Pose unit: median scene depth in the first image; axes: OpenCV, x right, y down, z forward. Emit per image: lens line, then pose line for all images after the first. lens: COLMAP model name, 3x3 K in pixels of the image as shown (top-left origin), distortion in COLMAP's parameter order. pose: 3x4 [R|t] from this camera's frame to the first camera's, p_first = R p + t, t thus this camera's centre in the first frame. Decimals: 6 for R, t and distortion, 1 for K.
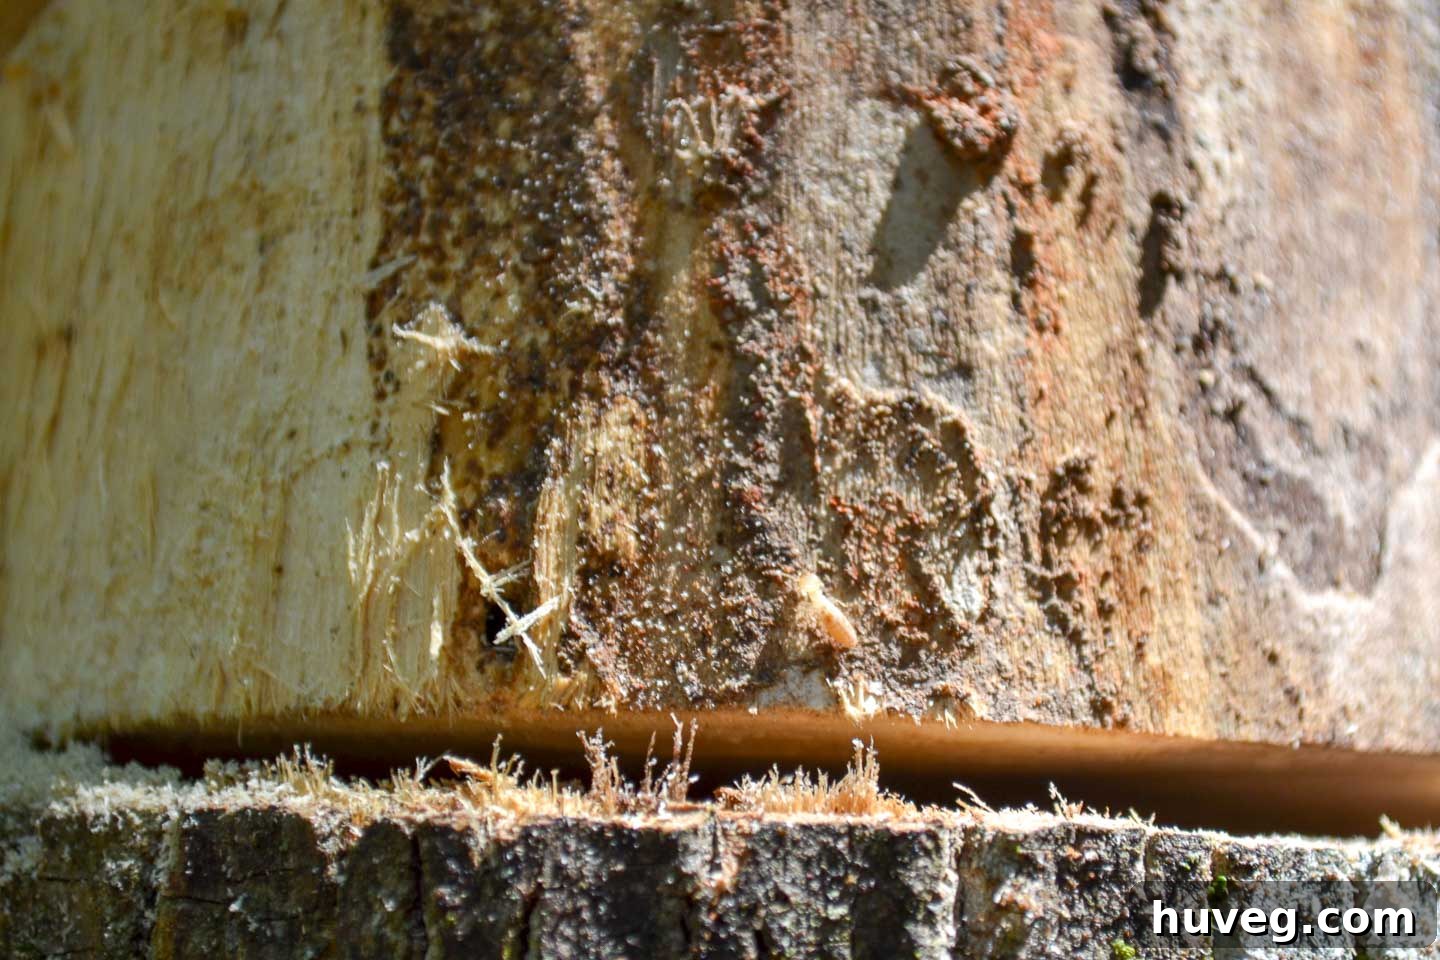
lens RADIAL K [[2570.3, 0, 719.1], [0, 2570.3, 480.1], [0, 0, 1]] dist [0.027978, 0.000000]
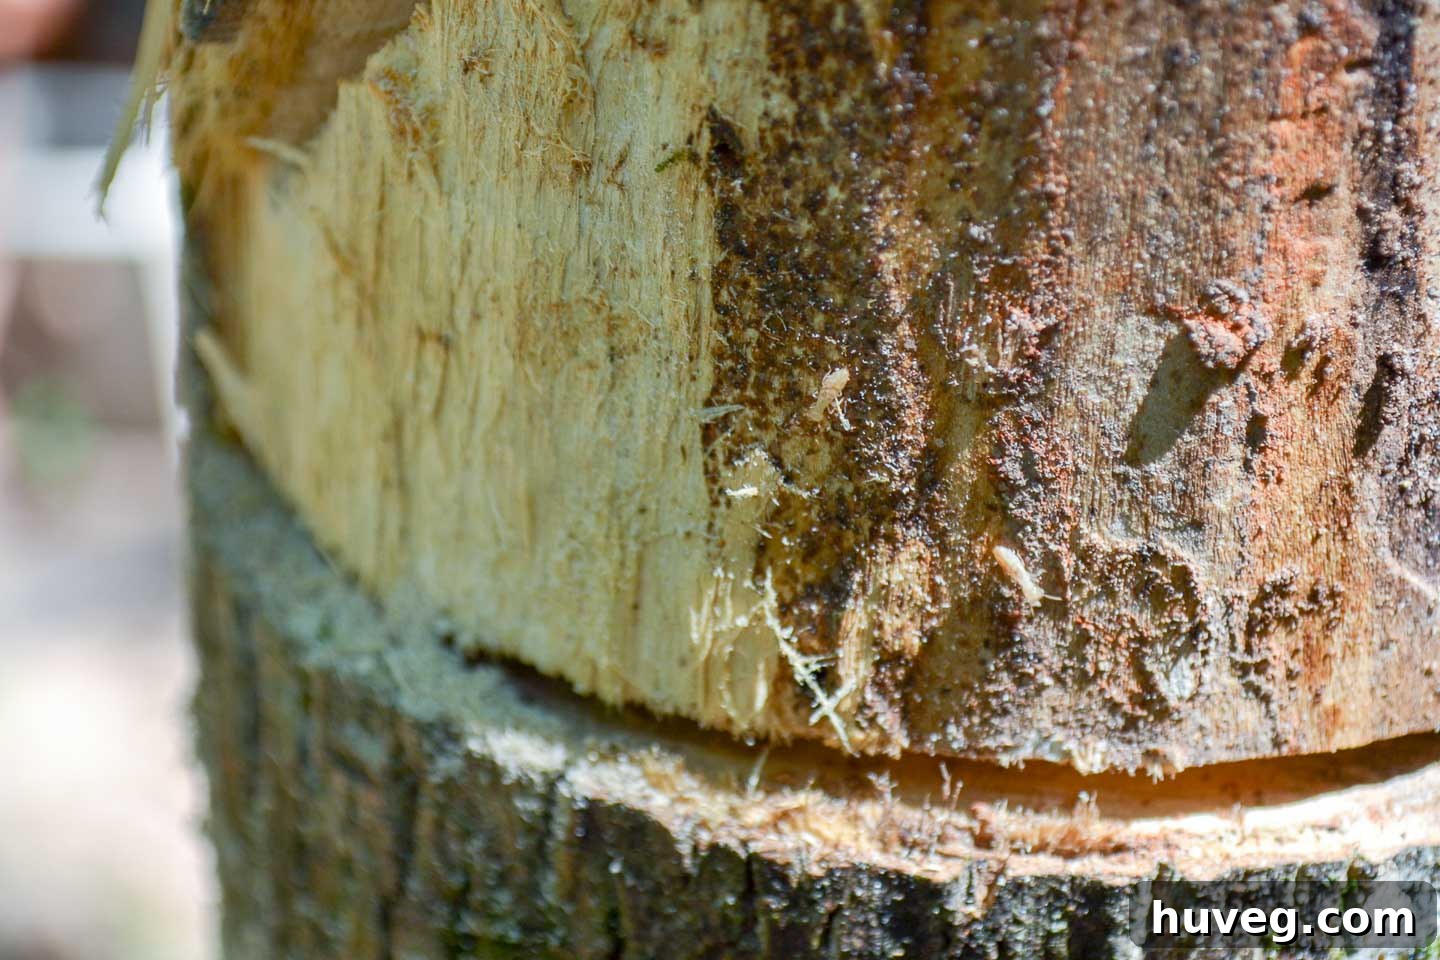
lens RADIAL K [[2570.3, 0, 720.8], [0, 2570.3, 480.3], [0, 0, 1]] dist [0.027978, 0.000000]
pose [[0.995945, 0.044849, -0.077988, -0.033939], [0.006269, 0.830176, 0.557465, -0.736203], [0.089745, -0.555694, 0.826529, -0.008187]]
